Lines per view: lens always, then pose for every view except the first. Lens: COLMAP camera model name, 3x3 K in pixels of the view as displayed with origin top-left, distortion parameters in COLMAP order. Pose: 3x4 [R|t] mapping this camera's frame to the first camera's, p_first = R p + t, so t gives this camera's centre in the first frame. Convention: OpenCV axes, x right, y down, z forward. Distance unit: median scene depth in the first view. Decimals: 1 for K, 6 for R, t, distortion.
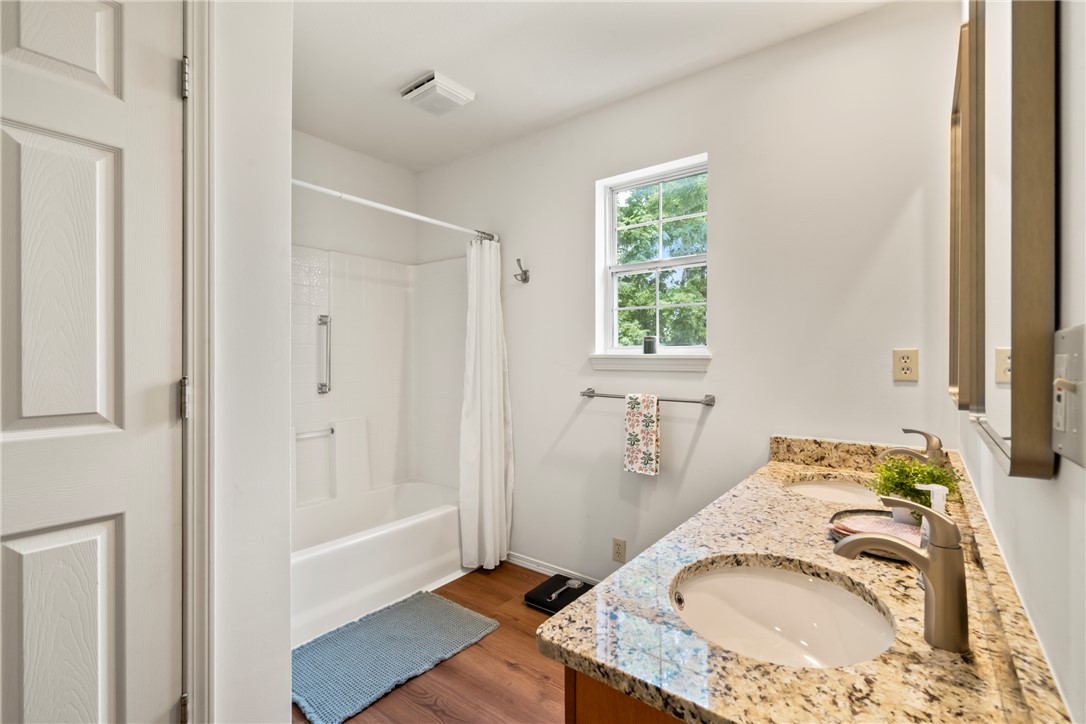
lens RADIAL K [[491.2, 0, 537.2], [0, 491.2, 357.7], [0, 0, 1]] dist [-0.012049, 0.000891]
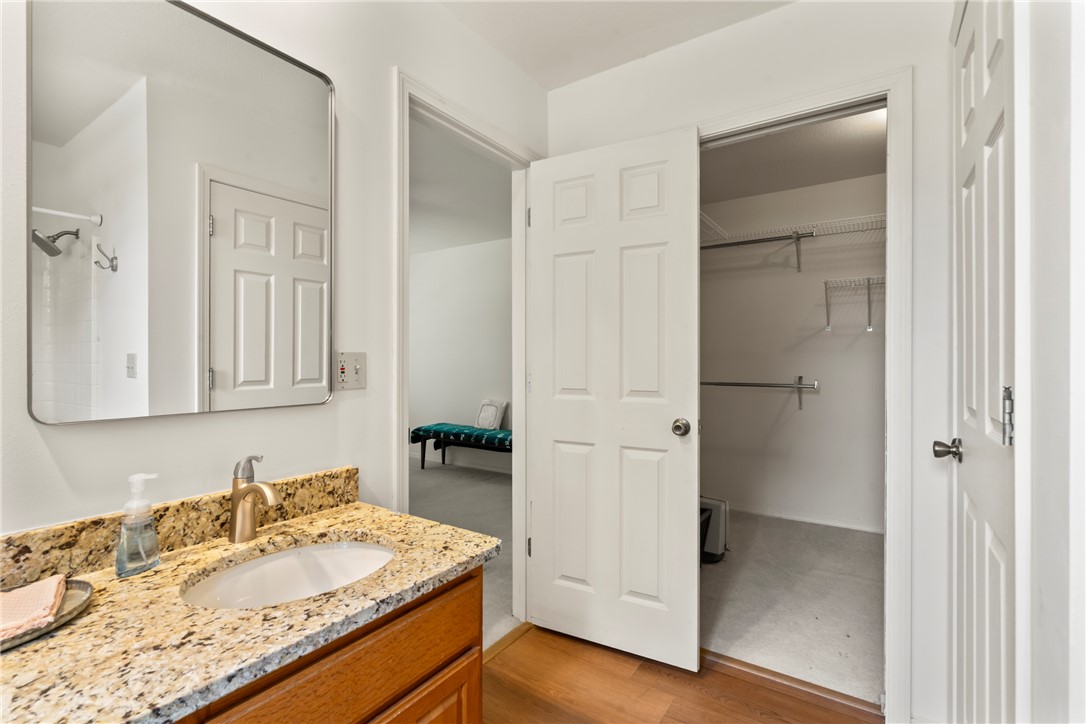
lens RADIAL K [[491.2, 0, 537.2], [0, 491.2, 357.7], [0, 0, 1]] dist [-0.012049, 0.000891]
pose [[-0.997943, -0.000720, -0.064111, -0.011077], [-0.000296, 0.999978, -0.006626, 0.004267], [0.064114, -0.006593, -0.997921, 2.124436]]
